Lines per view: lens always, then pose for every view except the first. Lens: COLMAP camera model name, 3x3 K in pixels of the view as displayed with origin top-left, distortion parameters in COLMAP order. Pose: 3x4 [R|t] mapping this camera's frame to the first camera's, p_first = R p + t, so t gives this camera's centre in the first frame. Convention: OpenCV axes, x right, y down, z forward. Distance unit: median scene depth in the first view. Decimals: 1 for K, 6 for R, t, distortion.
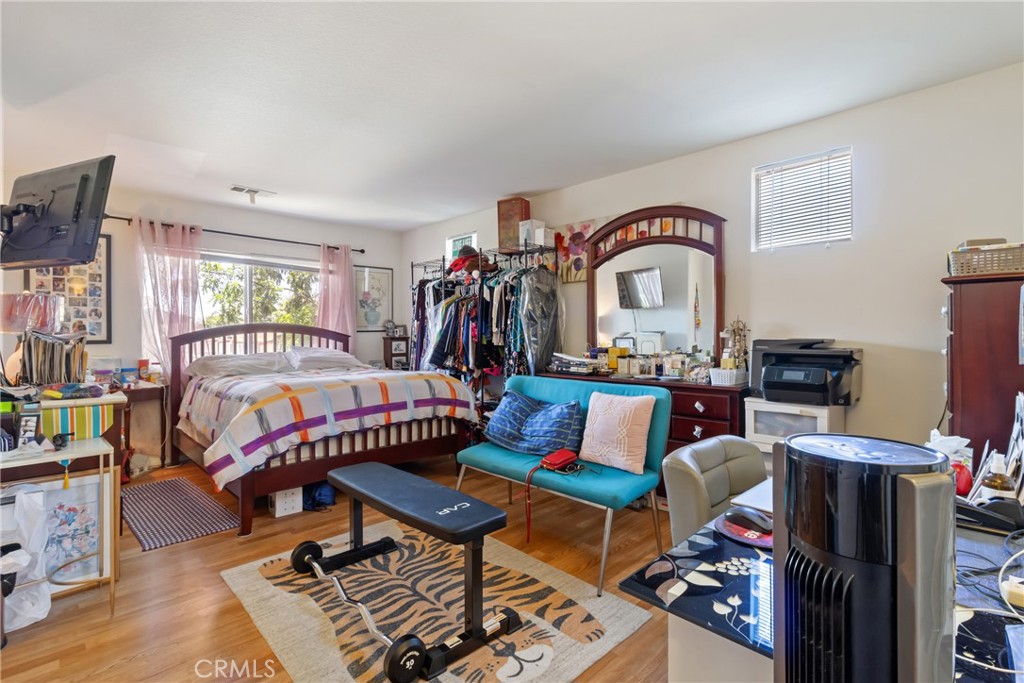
lens RADIAL K [[474.9, 0, 513.9], [0, 474.9, 331.0], [0, 0, 1]] dist [0.001321, 0.000136]
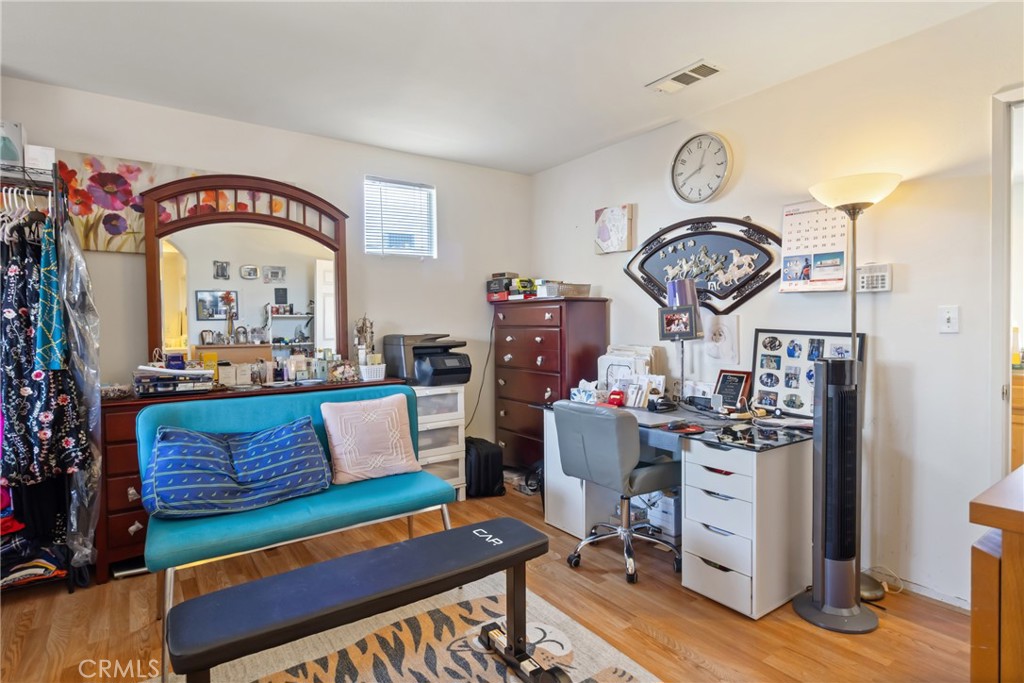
lens RADIAL K [[557.5, 0, 511.1], [0, 557.5, 327.4], [0, 0, 1]] dist [-0.001776, -0.000262]
pose [[0.153467, -0.004982, 0.988141, -0.590497], [0.008475, 0.999957, 0.003725, -0.003090], [-0.988117, 0.007802, 0.153503, 0.424374]]
